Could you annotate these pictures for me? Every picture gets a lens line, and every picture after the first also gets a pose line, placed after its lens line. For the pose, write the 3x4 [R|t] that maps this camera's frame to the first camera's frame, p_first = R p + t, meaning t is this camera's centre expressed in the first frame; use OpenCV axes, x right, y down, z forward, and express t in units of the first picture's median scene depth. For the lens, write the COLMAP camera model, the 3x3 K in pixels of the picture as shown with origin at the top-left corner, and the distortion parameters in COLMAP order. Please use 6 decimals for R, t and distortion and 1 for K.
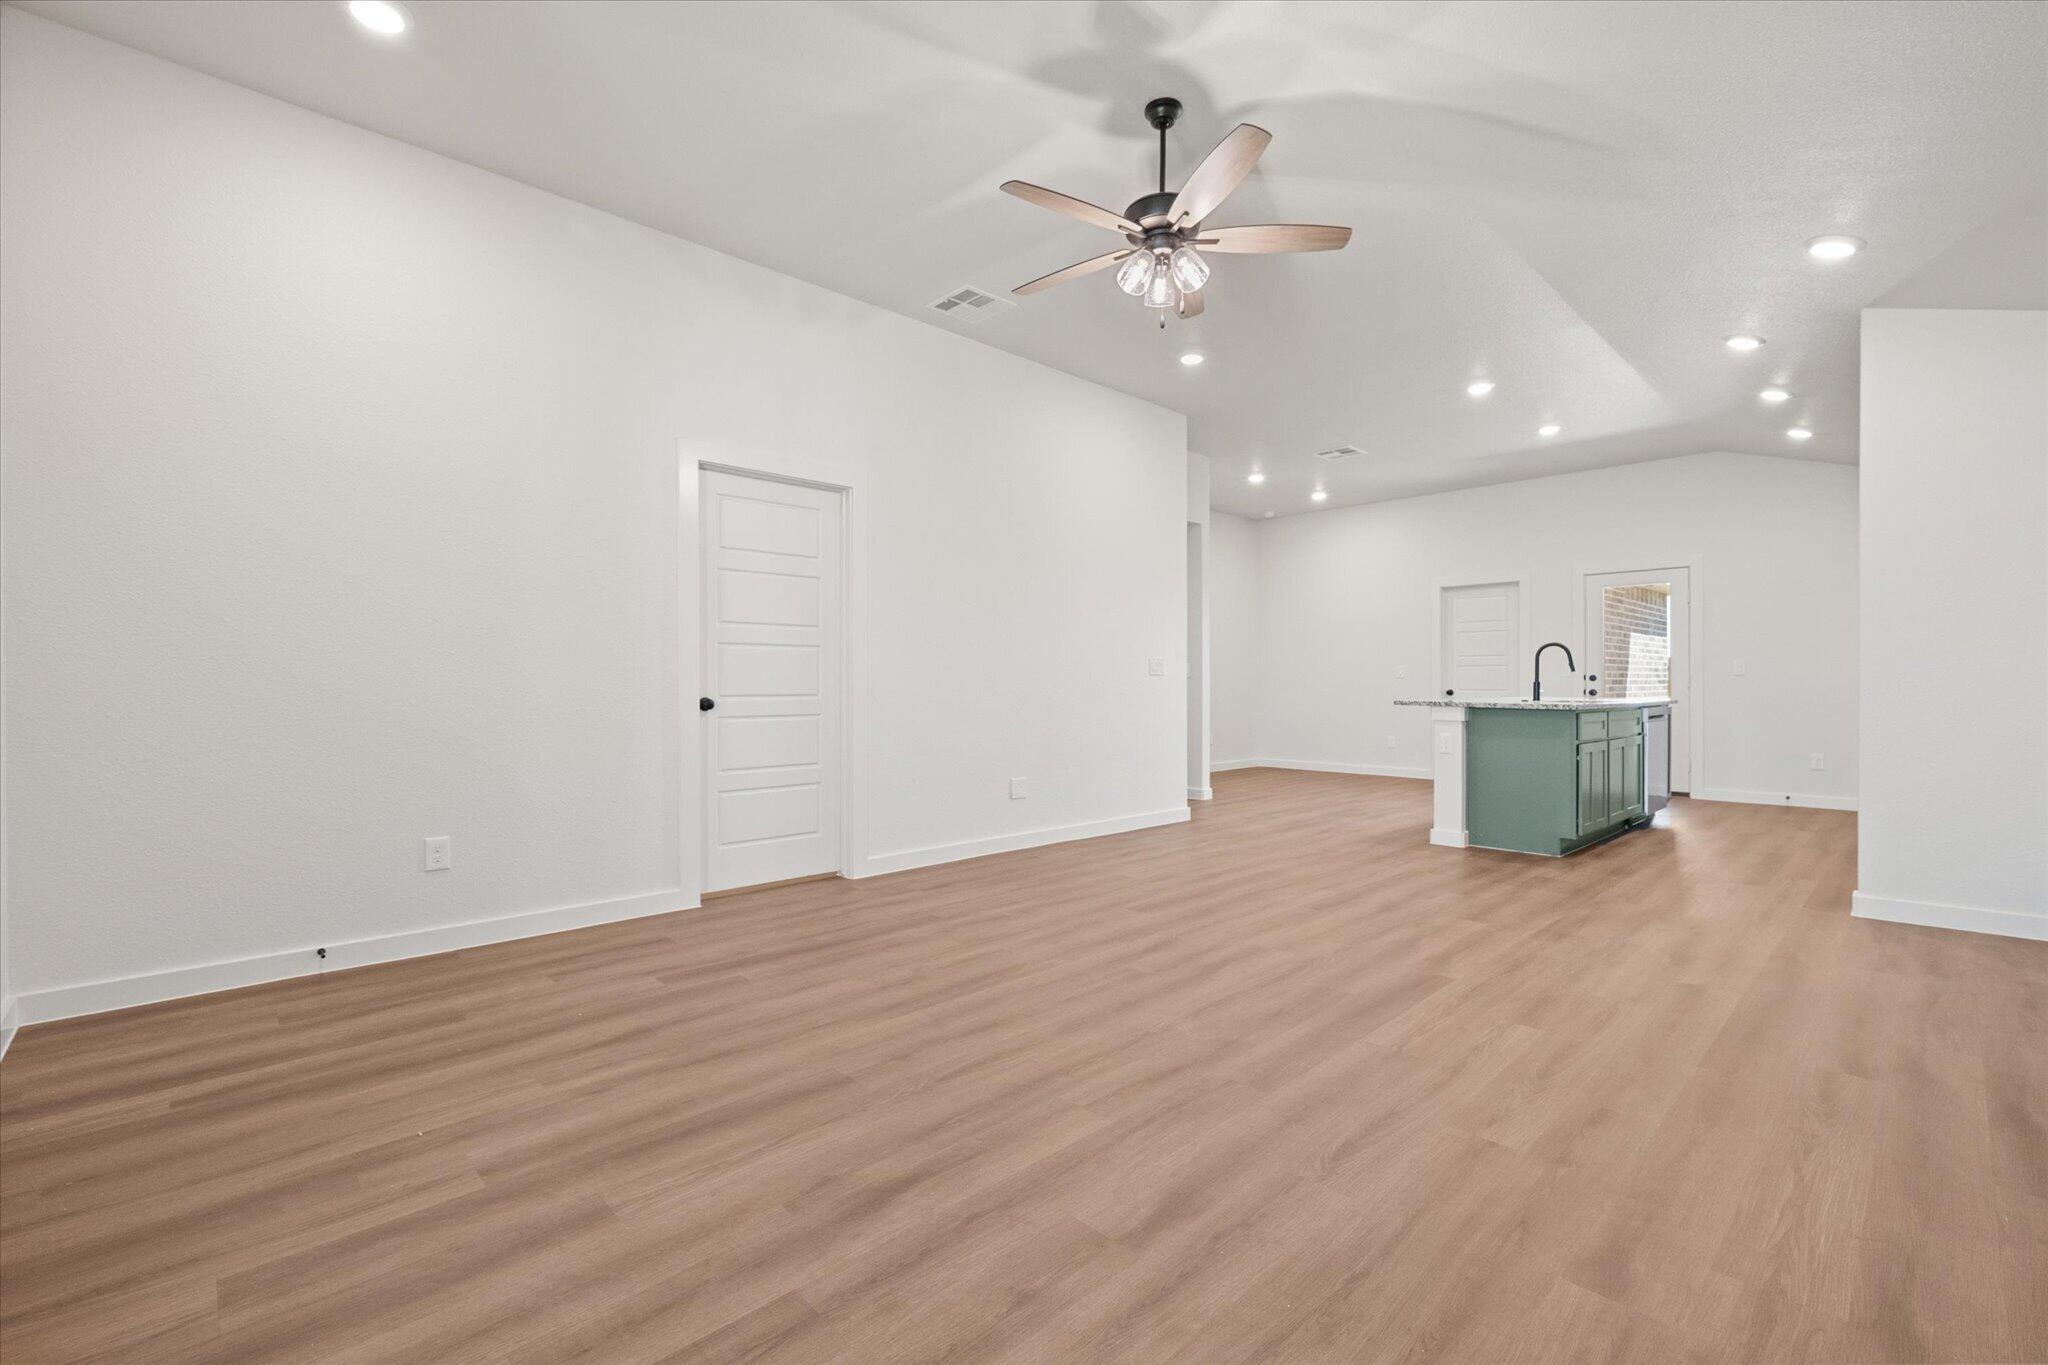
lens RADIAL K [[872.8, 0, 1011.2], [0, 872.8, 690.2], [0, 0, 1]] dist [-0.000244, -0.000511]
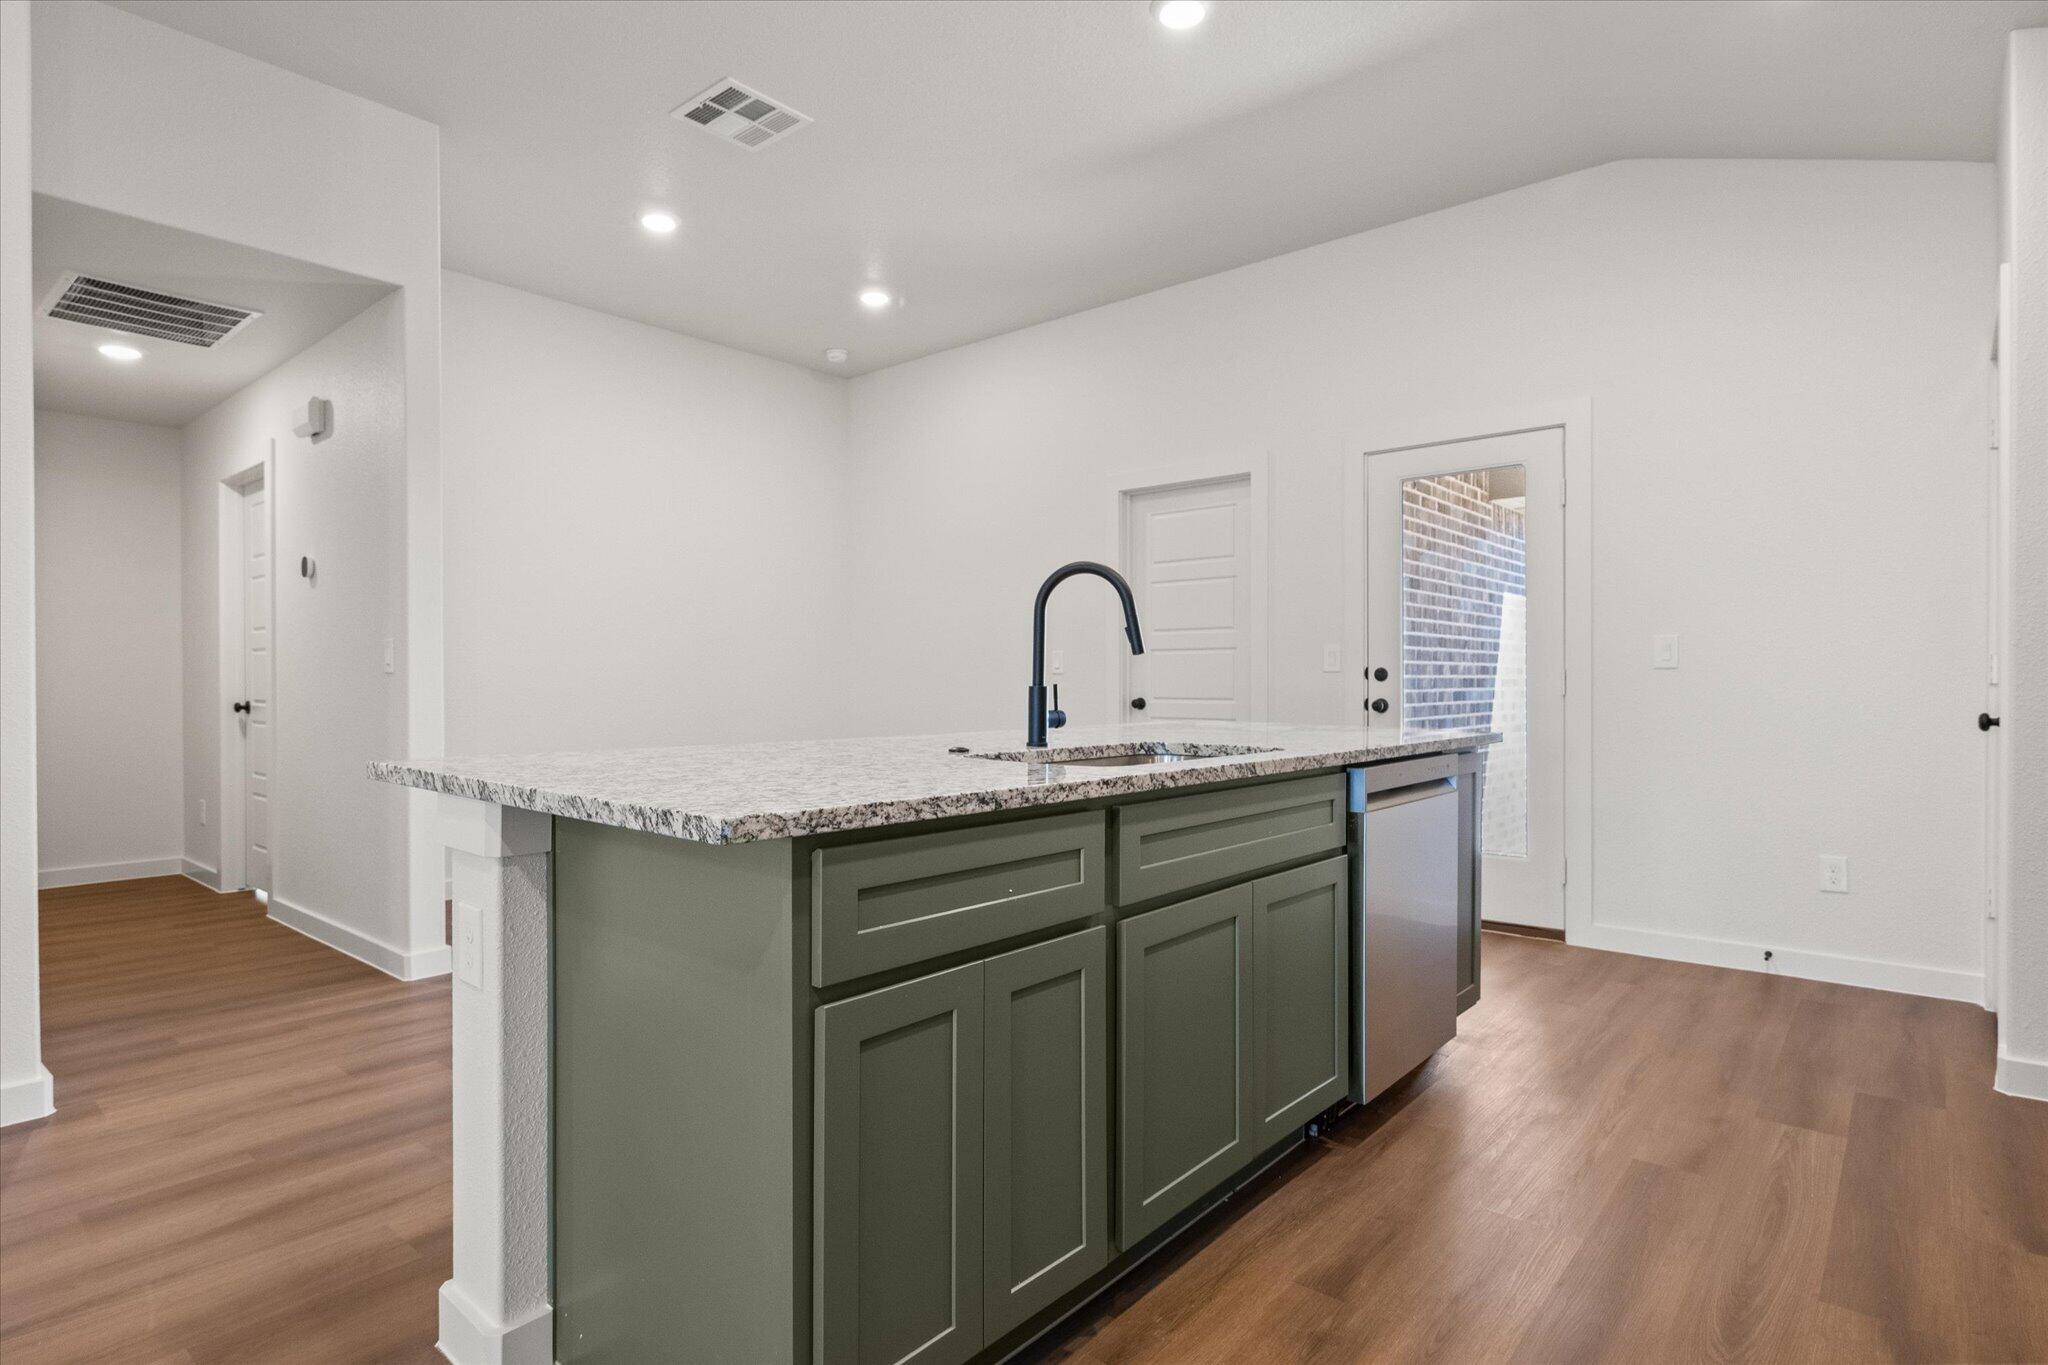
lens RADIAL K [[1049.1, 0, 994.4], [0, 1049.1, 688.0], [0, 0, 1]] dist [-0.014126, 0.000541]
pose [[0.995403, 0.000031, 0.095775, 1.052071], [0.000066, 0.999999, -0.001006, -0.016449], [-0.095775, 0.001007, 0.995403, 1.198987]]
